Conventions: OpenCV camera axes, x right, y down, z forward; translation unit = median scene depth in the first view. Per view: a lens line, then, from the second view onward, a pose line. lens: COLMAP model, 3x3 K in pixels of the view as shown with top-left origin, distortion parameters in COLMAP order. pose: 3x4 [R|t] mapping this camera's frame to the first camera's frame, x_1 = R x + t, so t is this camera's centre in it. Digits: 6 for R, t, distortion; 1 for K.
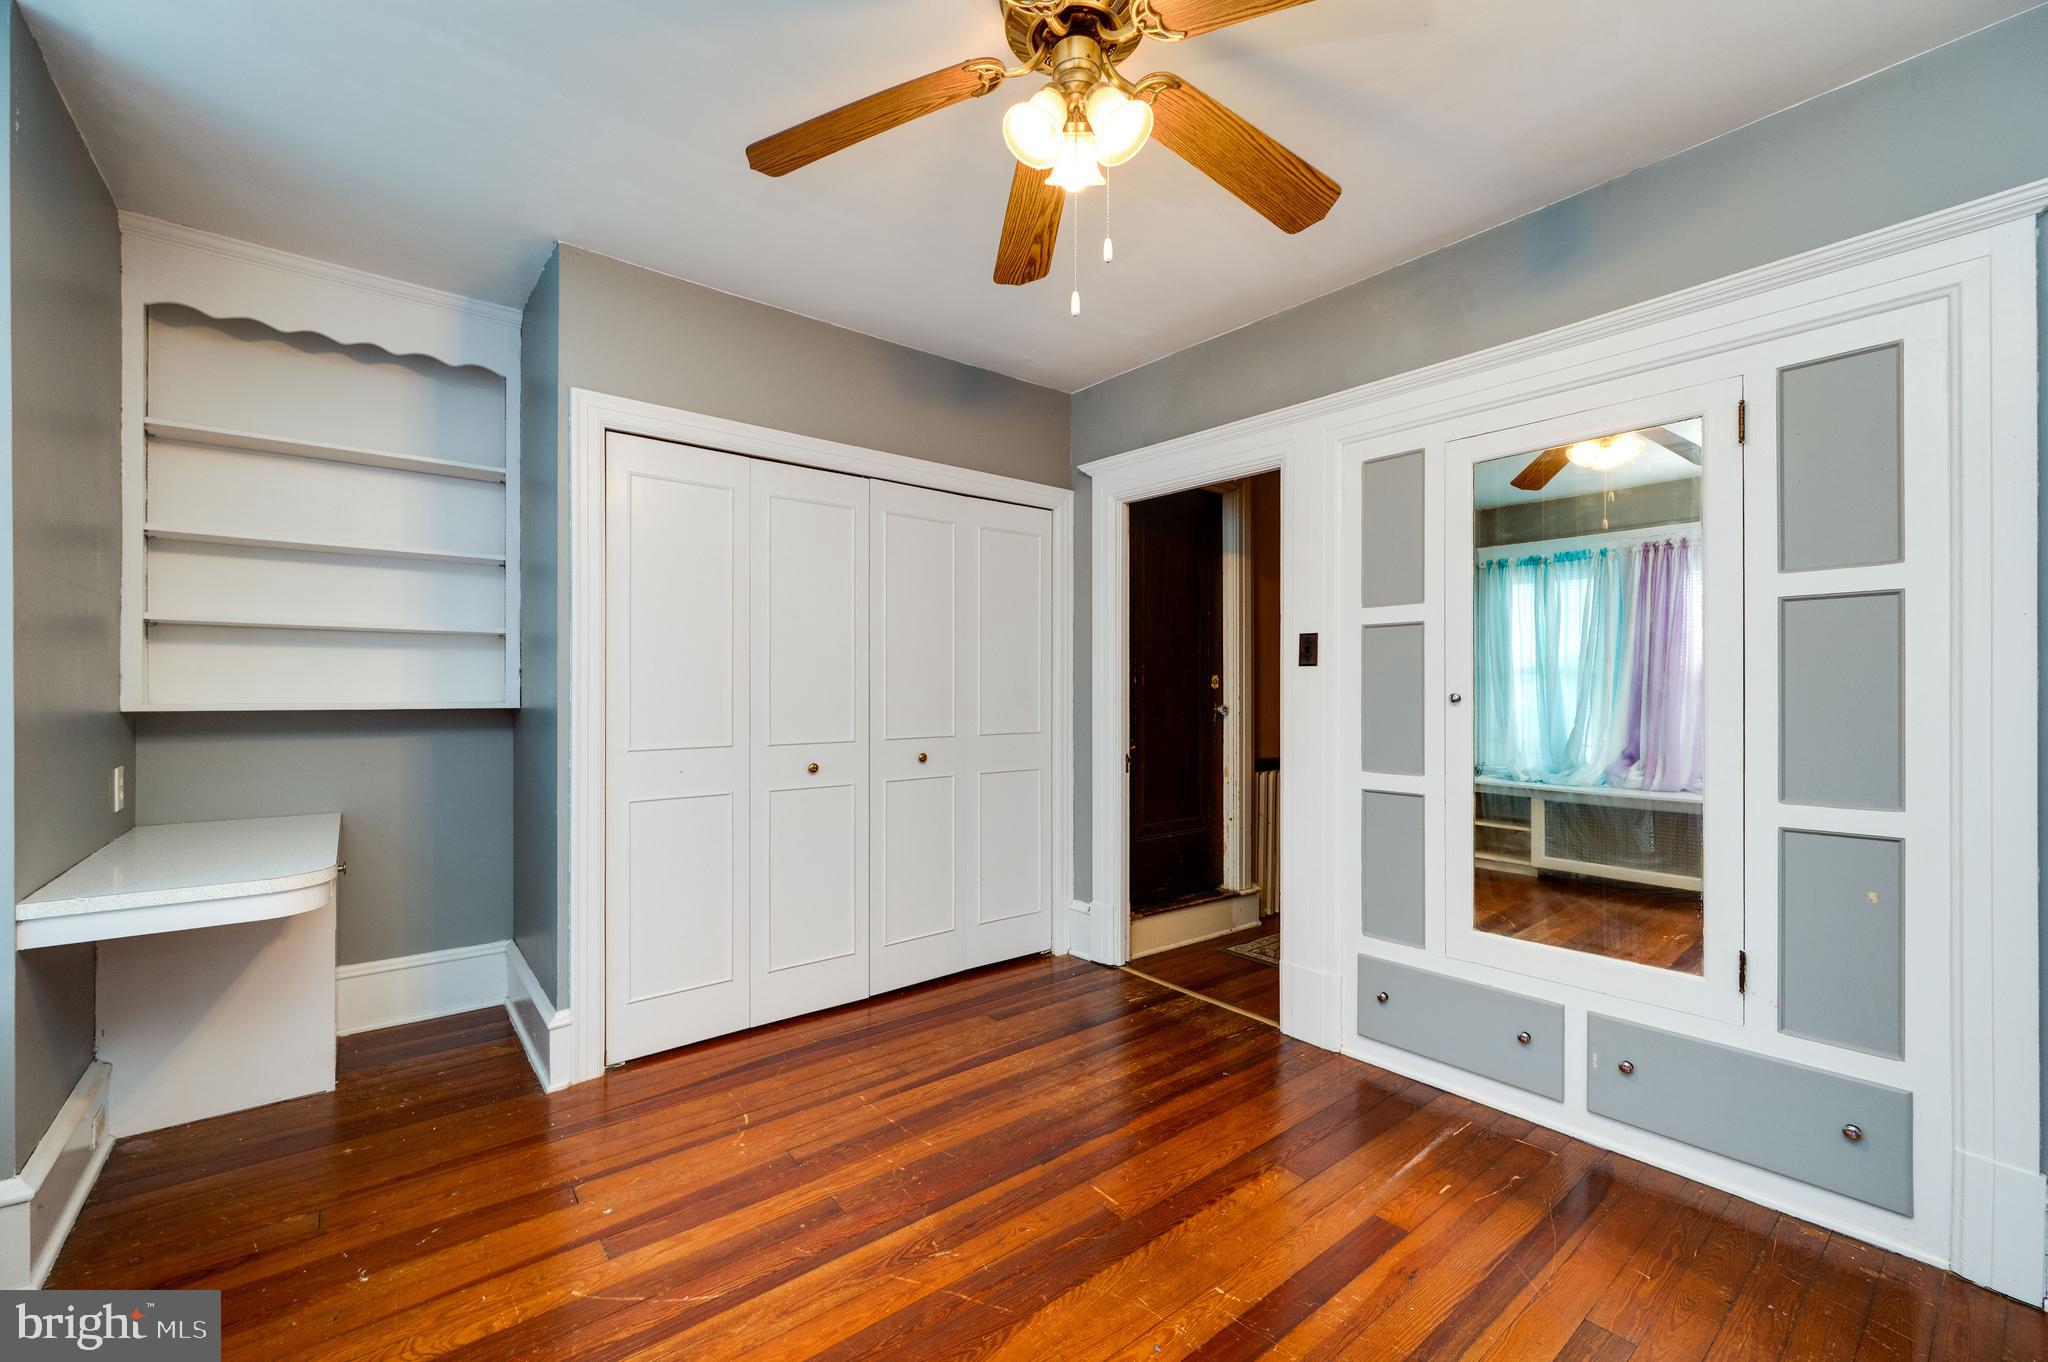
lens RADIAL K [[850.8, 0, 1048.6], [0, 850.8, 687.8], [0, 0, 1]] dist [-0.001430, -0.000345]
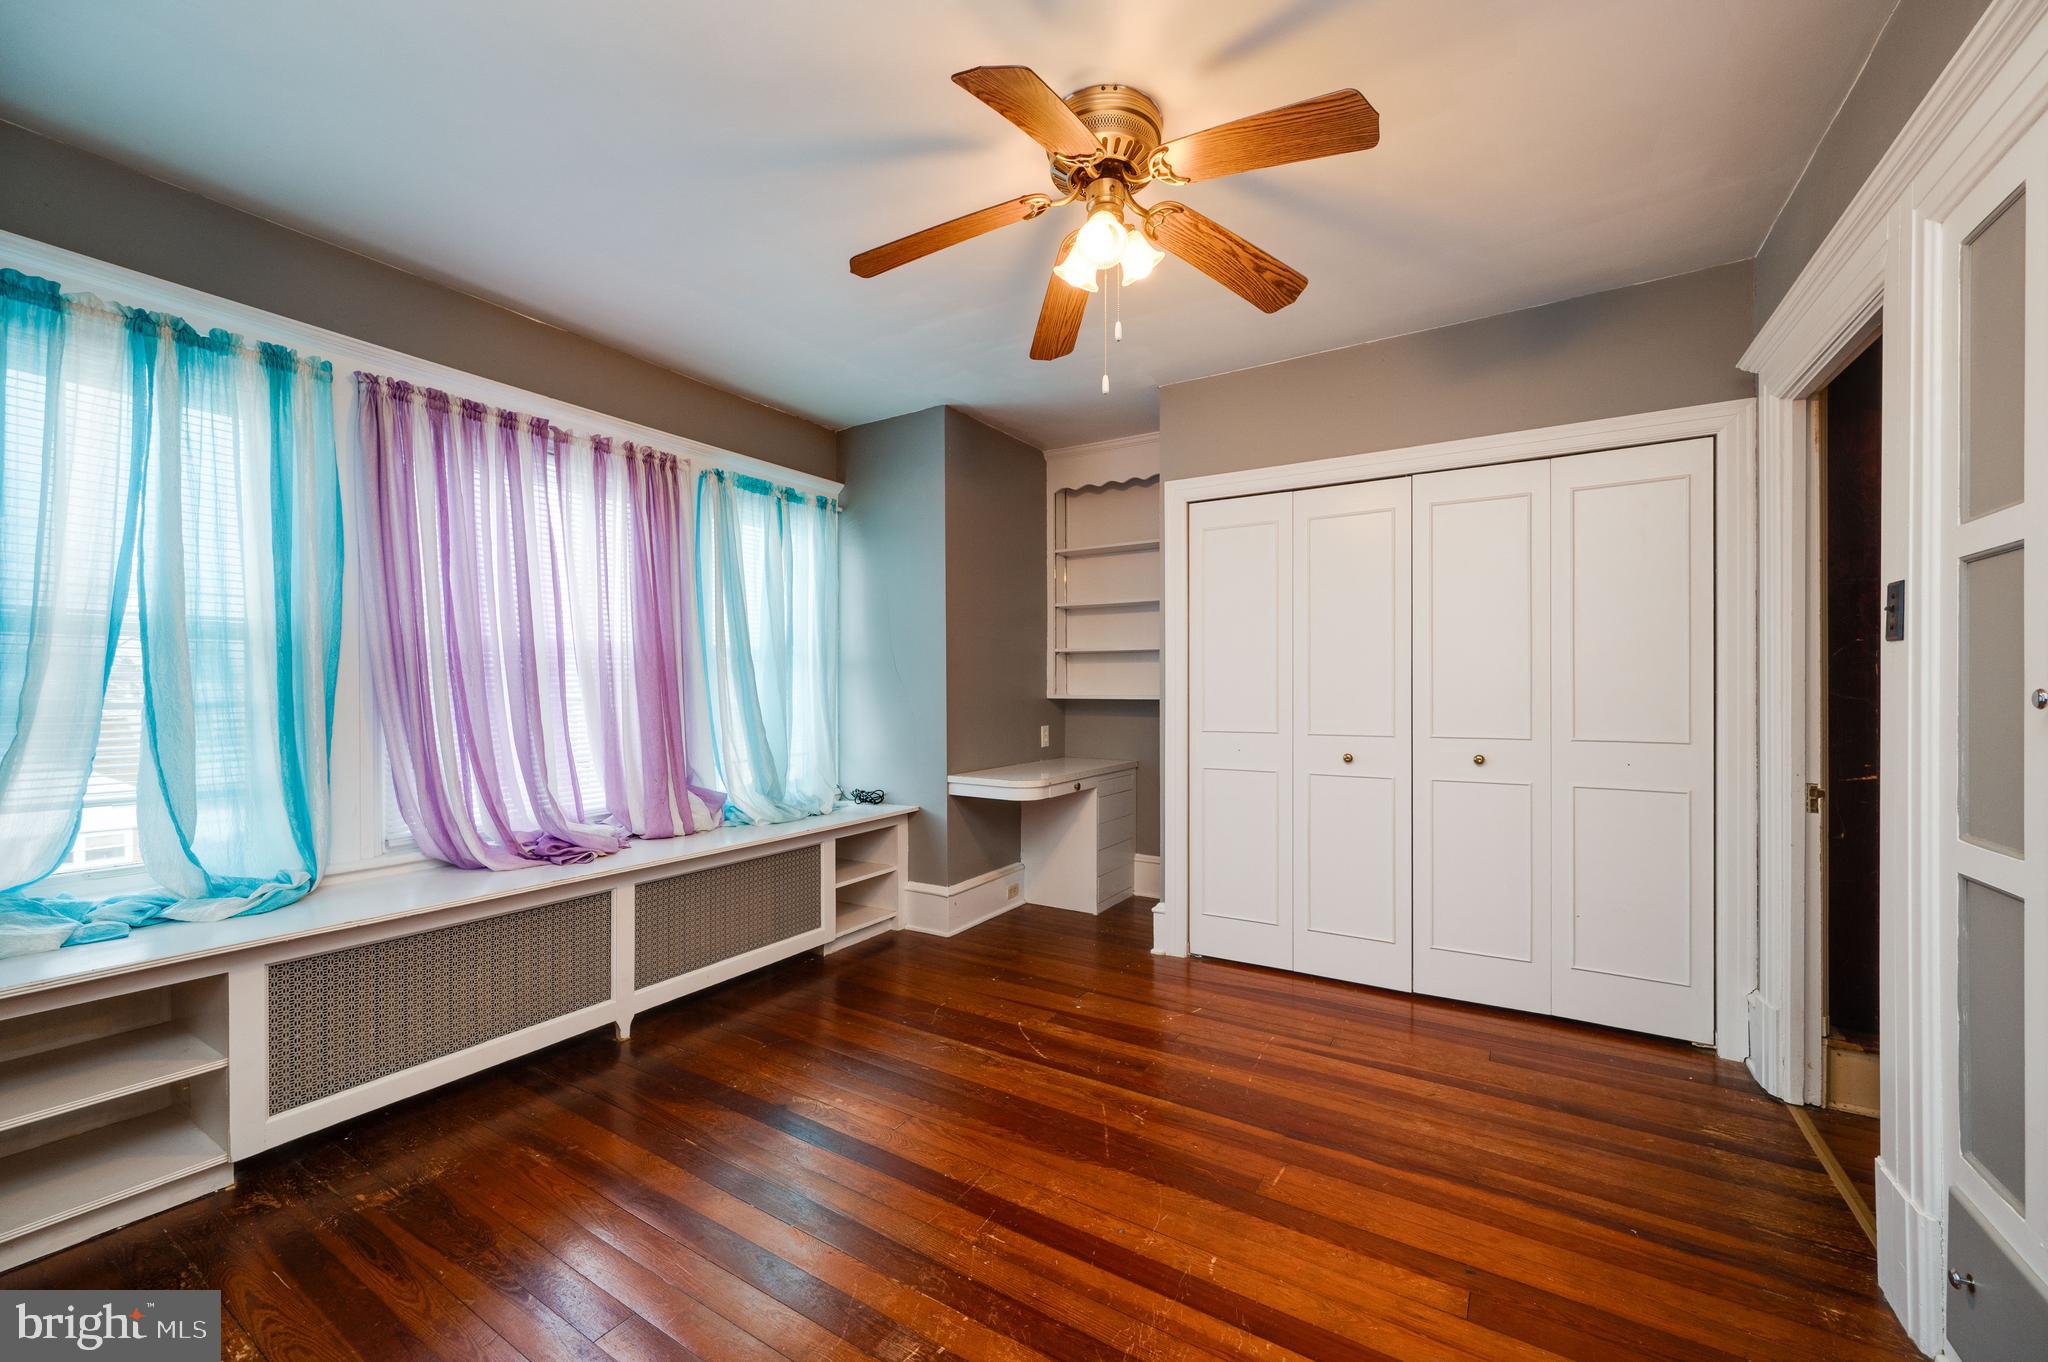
lens RADIAL K [[811.5, 0, 952.6], [0, 811.5, 686.5], [0, 0, 1]] dist [-0.001253, -0.000614]
pose [[0.254171, -0.003209, -0.967154, 0.703703], [0.003560, 0.999991, -0.002382, 0.003471], [0.967153, -0.002837, 0.254180, 0.284133]]
